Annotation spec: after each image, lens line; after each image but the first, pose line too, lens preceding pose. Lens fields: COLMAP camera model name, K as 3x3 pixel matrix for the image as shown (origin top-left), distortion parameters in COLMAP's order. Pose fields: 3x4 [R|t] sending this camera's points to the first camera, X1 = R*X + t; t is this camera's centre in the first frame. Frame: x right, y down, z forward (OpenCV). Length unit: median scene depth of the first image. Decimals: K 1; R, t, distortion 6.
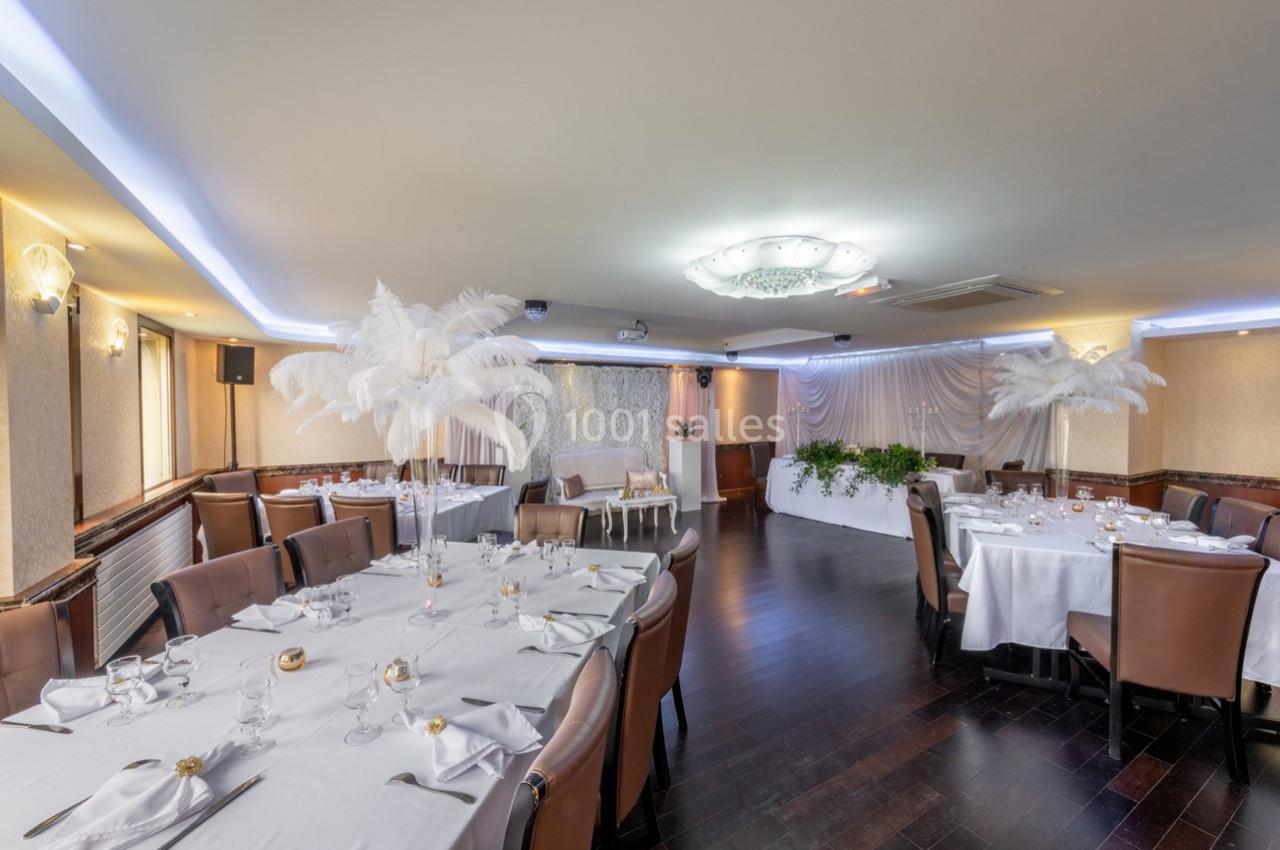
lens RADIAL K [[497.4, 0, 640.0], [0, 497.4, 425.0], [0, 0, 1]] dist [0.002043, 0.000108]
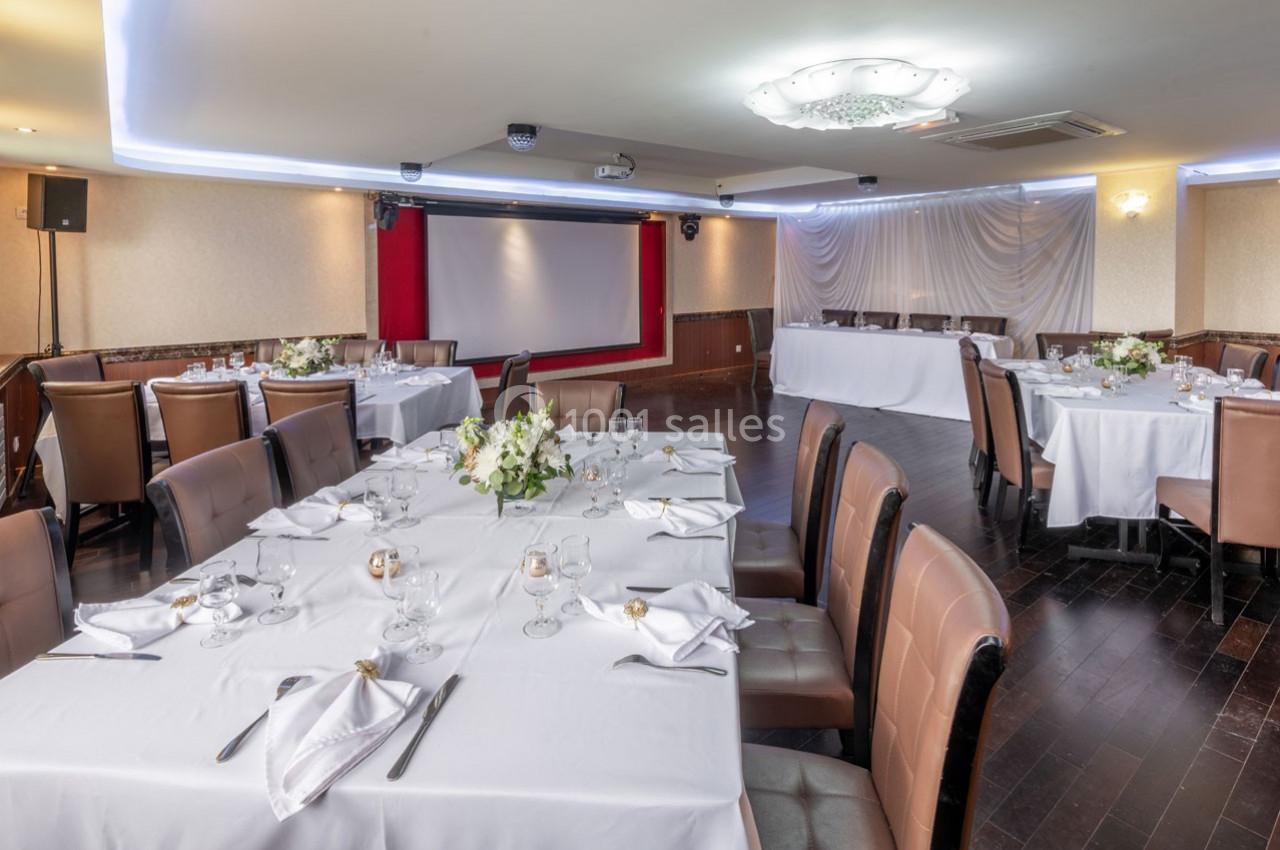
lens RADIAL K [[651.5, 0, 654.4], [0, 651.5, 293.9], [0, 0, 1]] dist [-0.000874, 0.000804]
pose [[0.989019, -0.009535, 0.147481, -0.193779], [0.009313, 0.999954, 0.002196, 0.017913], [-0.147496, -0.000799, 0.989062, -0.047725]]
